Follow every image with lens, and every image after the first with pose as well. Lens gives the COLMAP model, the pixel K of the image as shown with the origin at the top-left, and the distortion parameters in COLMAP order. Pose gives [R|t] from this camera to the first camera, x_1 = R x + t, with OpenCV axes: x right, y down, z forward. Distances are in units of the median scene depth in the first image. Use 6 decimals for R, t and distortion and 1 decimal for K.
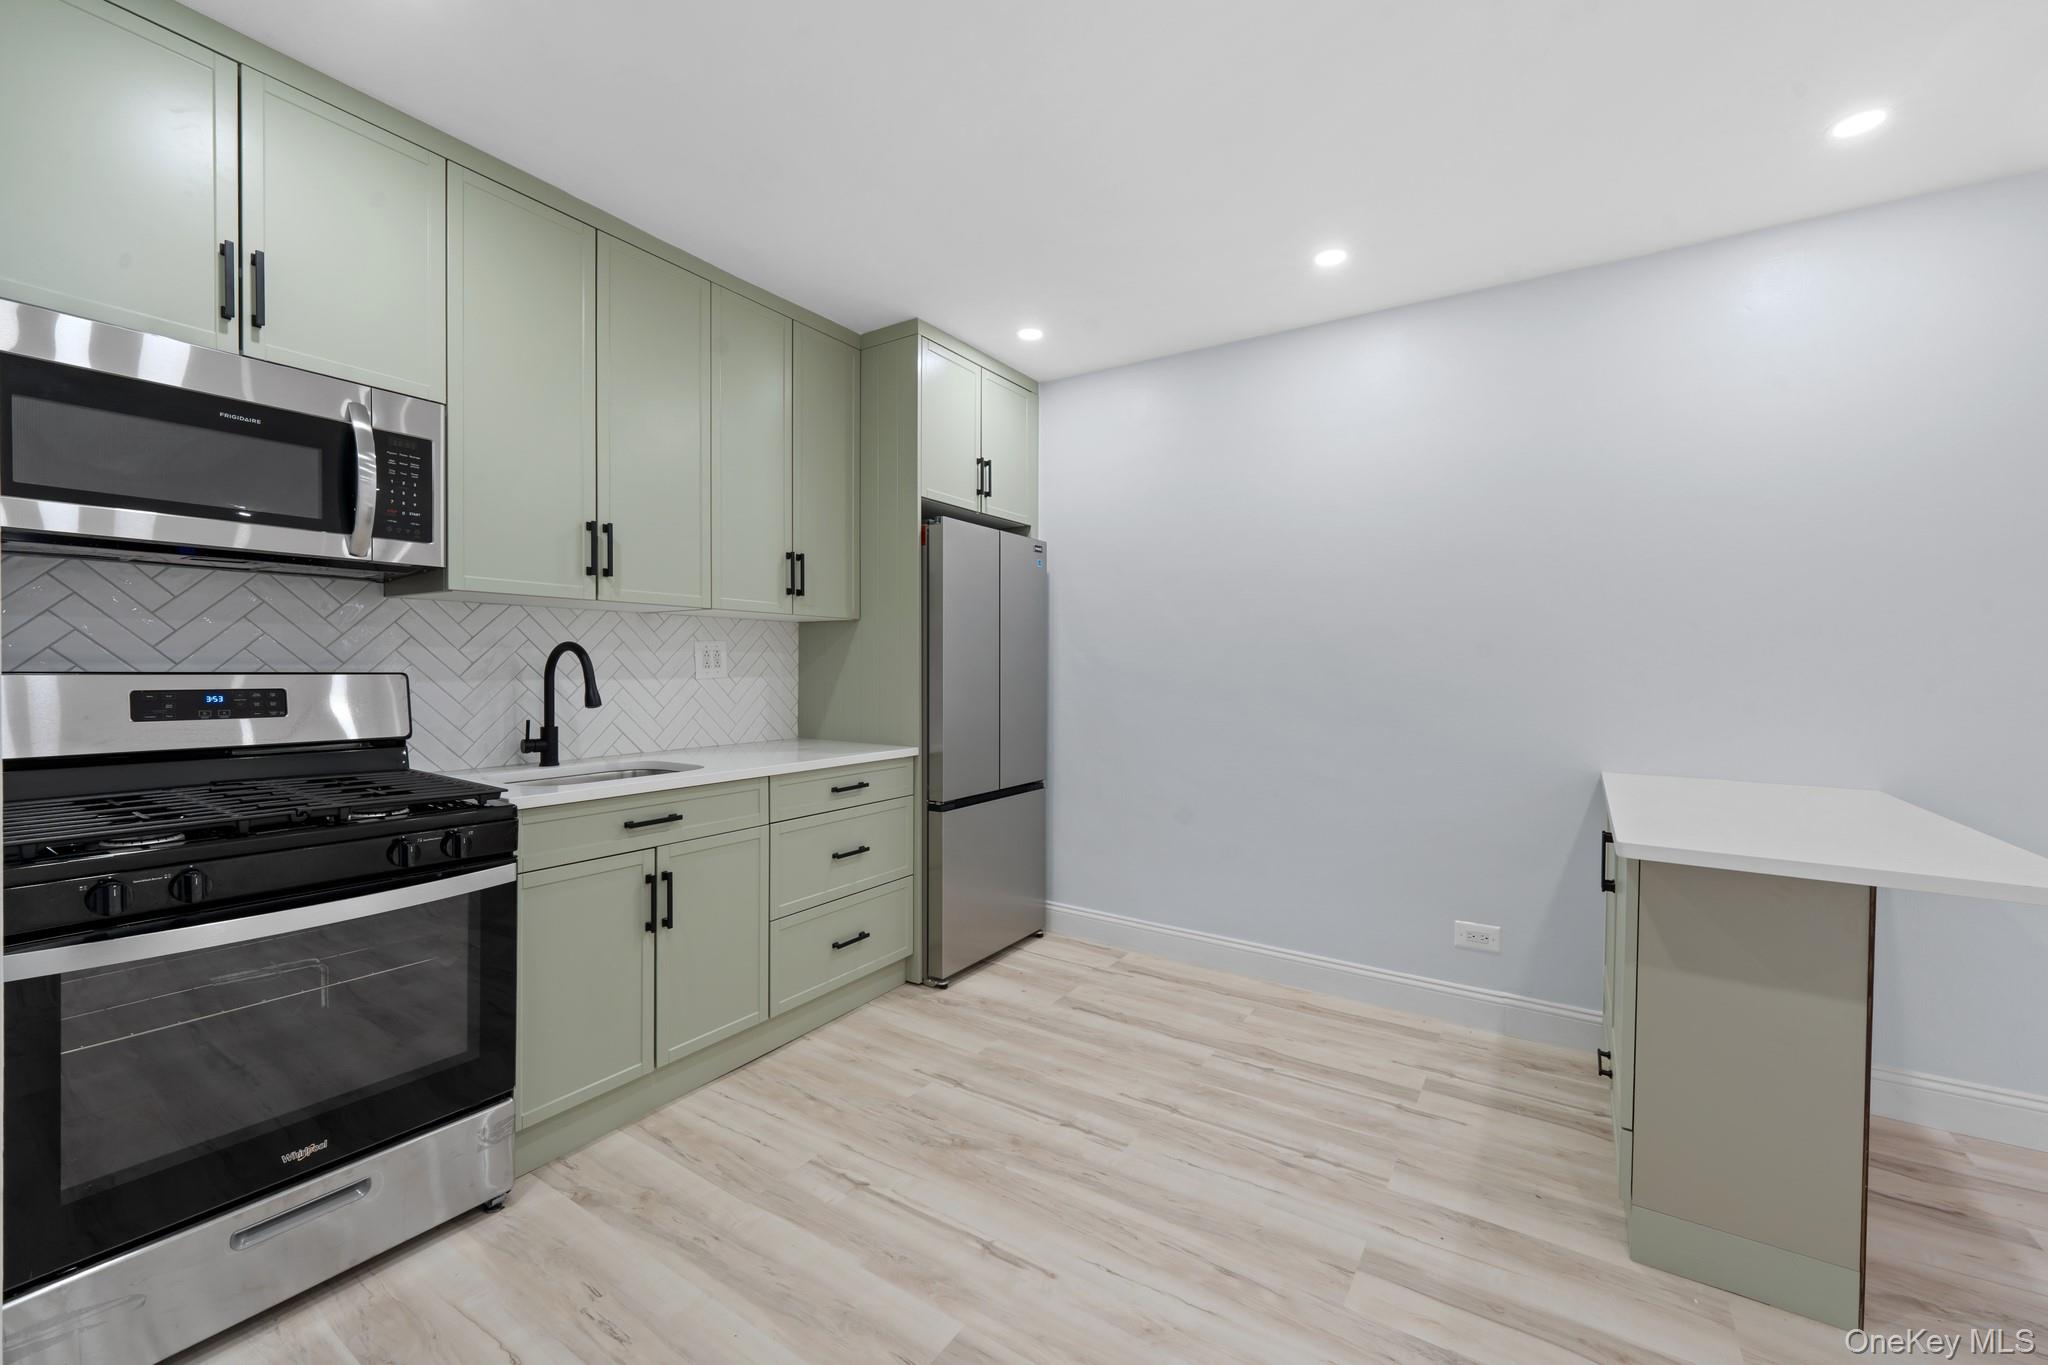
lens RADIAL K [[836.7, 0, 1024.6], [0, 836.7, 671.8], [0, 0, 1]] dist [0.010470, -0.000214]
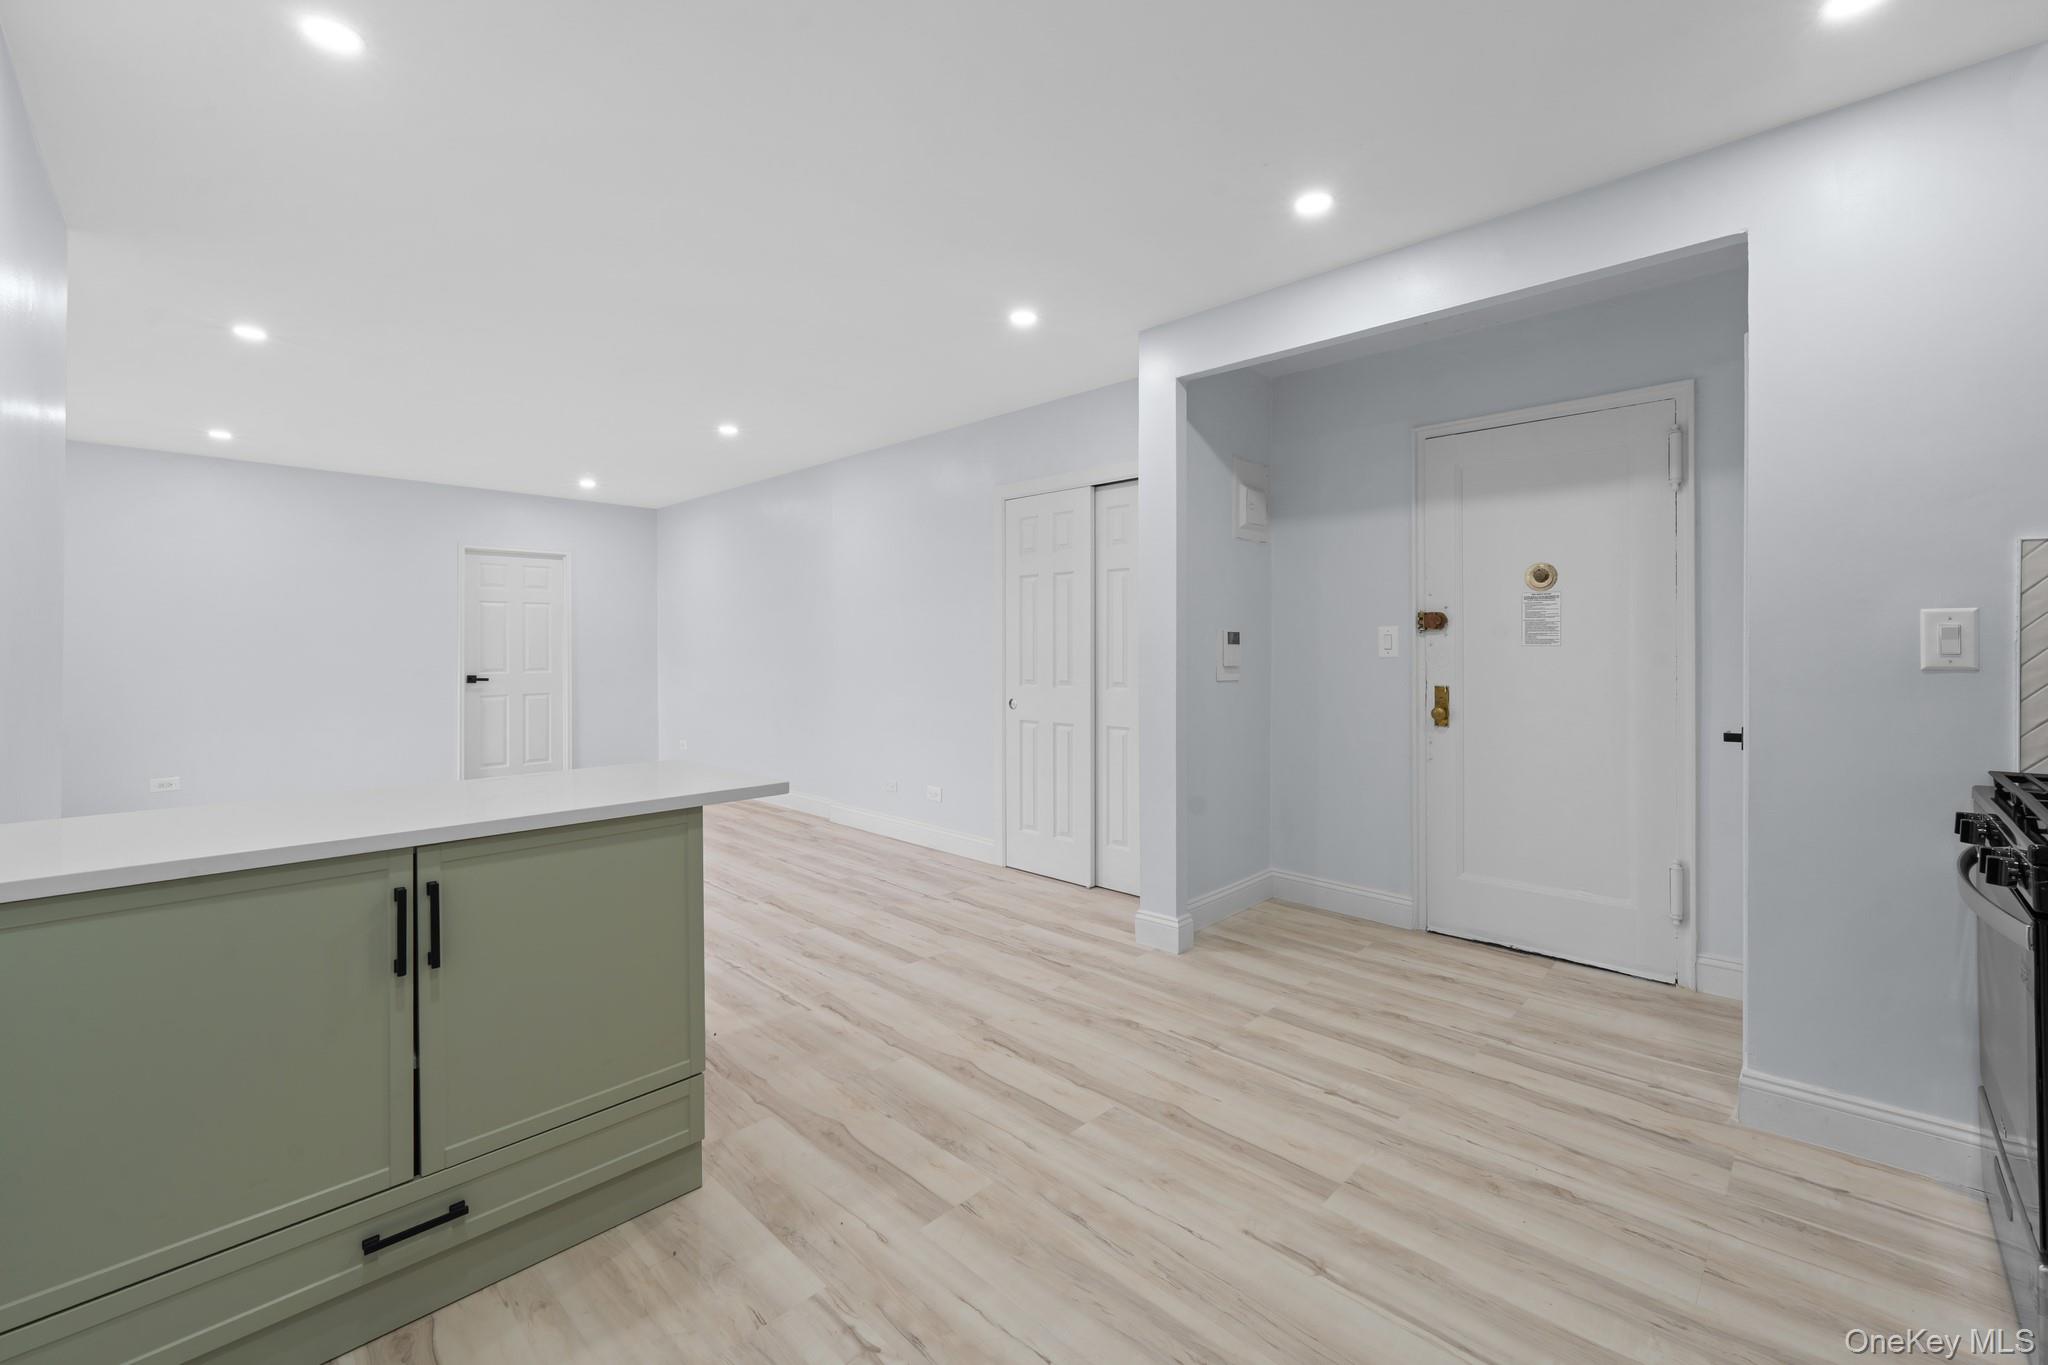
lens RADIAL K [[841.7, 0, 1037.6], [0, 841.7, 646.3], [0, 0, 1]] dist [0.001870, -0.000277]
pose [[-0.982673, -0.006601, 0.185230, 0.070823], [-0.004897, 0.999941, 0.009652, -0.010676], [-0.185283, 0.008577, -0.982648, 1.476609]]
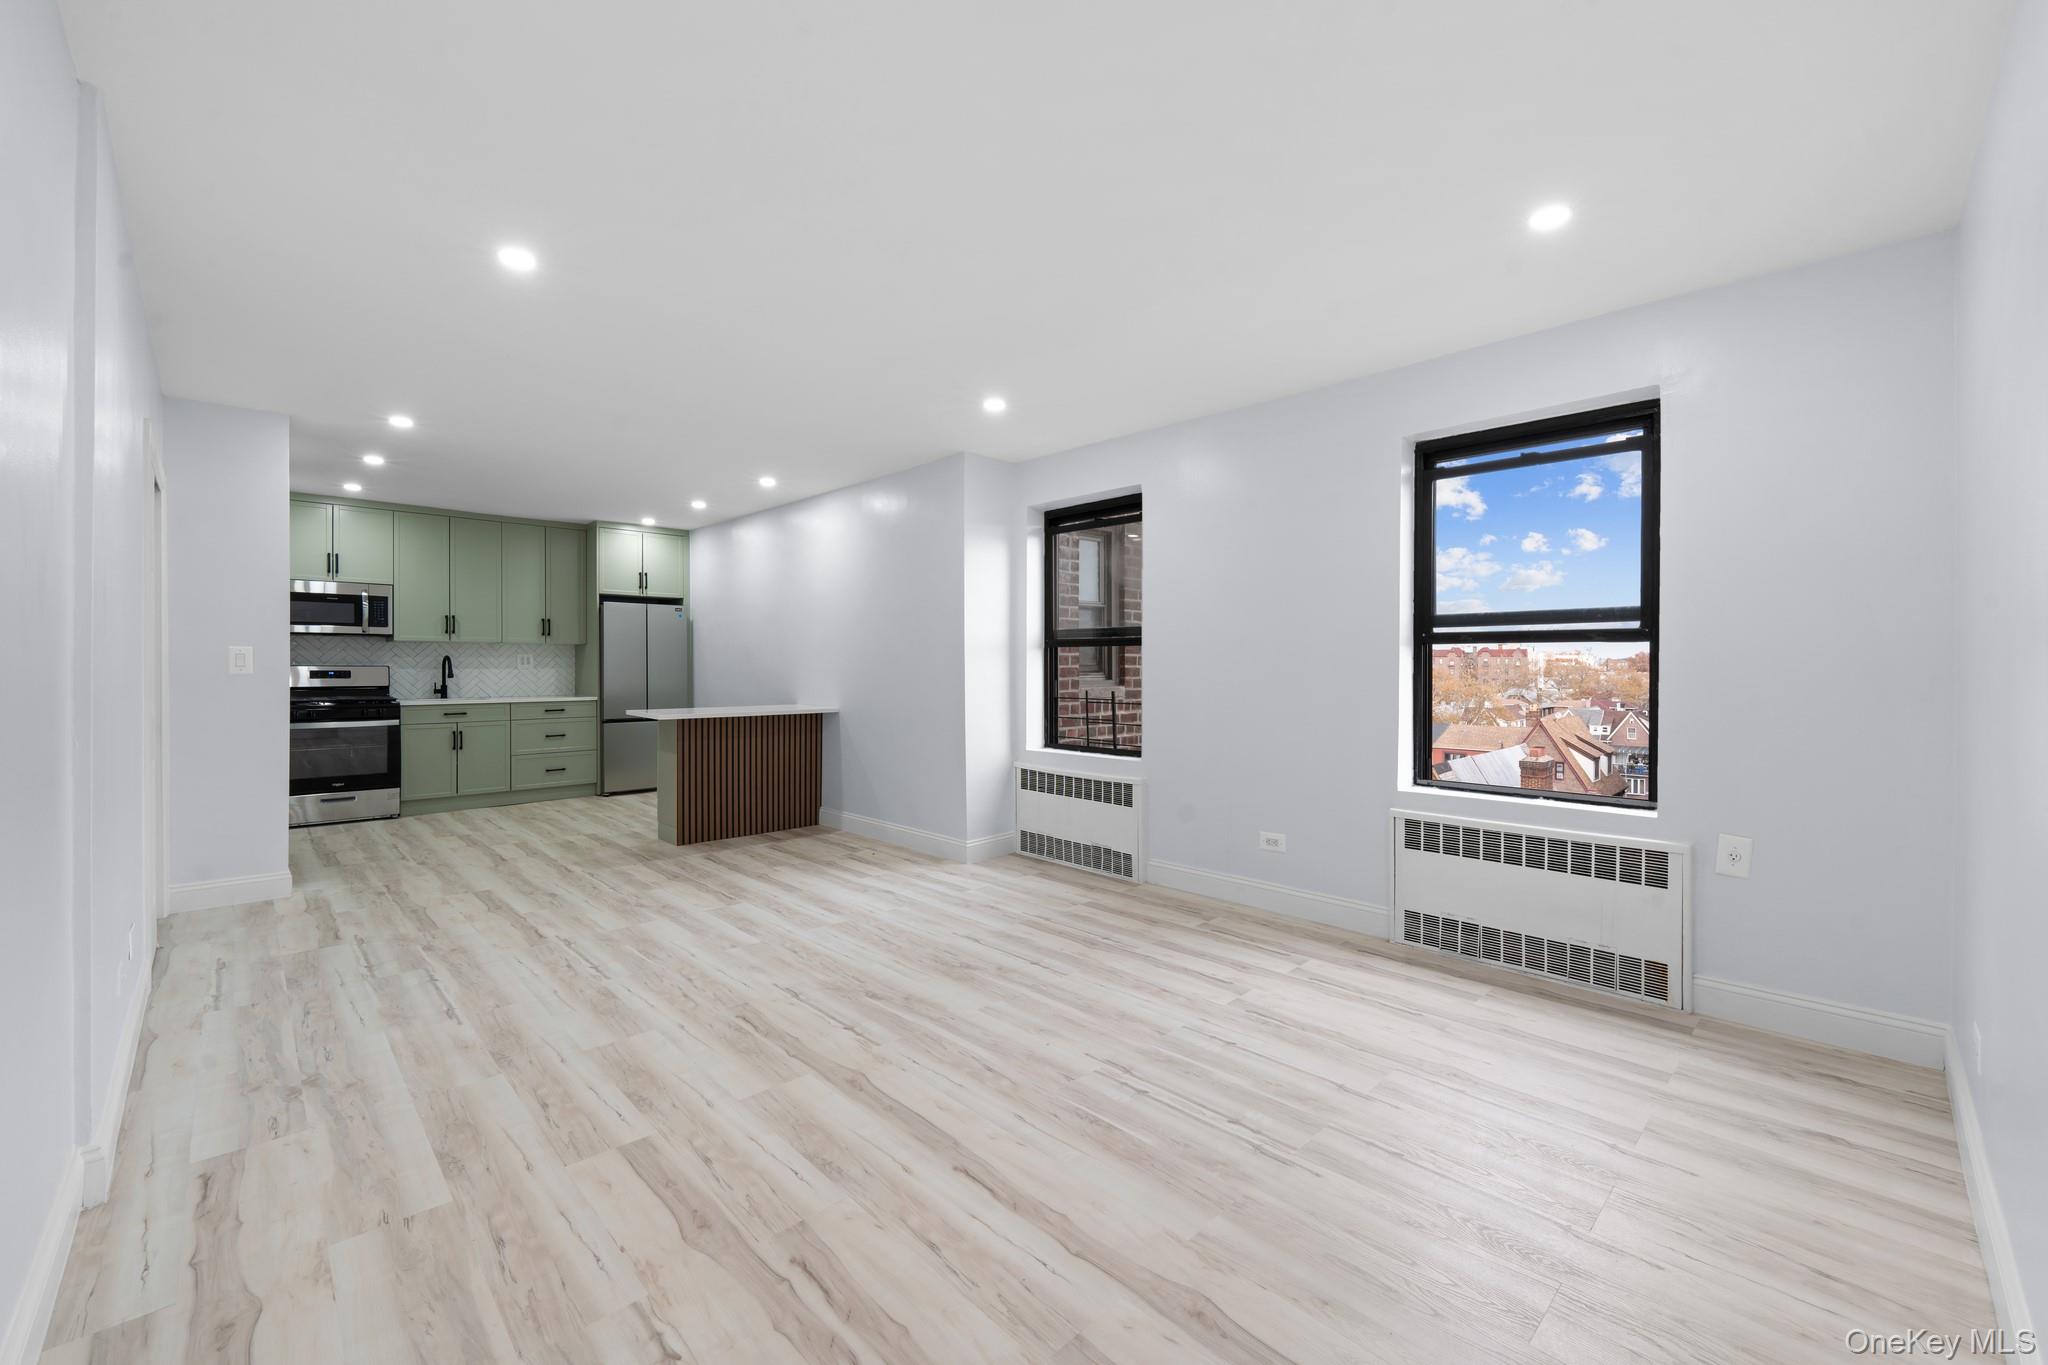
lens RADIAL K [[828.9, 0, 1027.2], [0, 828.9, 670.5], [0, 0, 1]] dist [0.000645, -0.000399]
pose [[0.974663, -0.002692, -0.223664, 2.161378], [0.002478, 0.999996, -0.001239, 0.026725], [0.223667, 0.000653, 0.974665, -1.415391]]
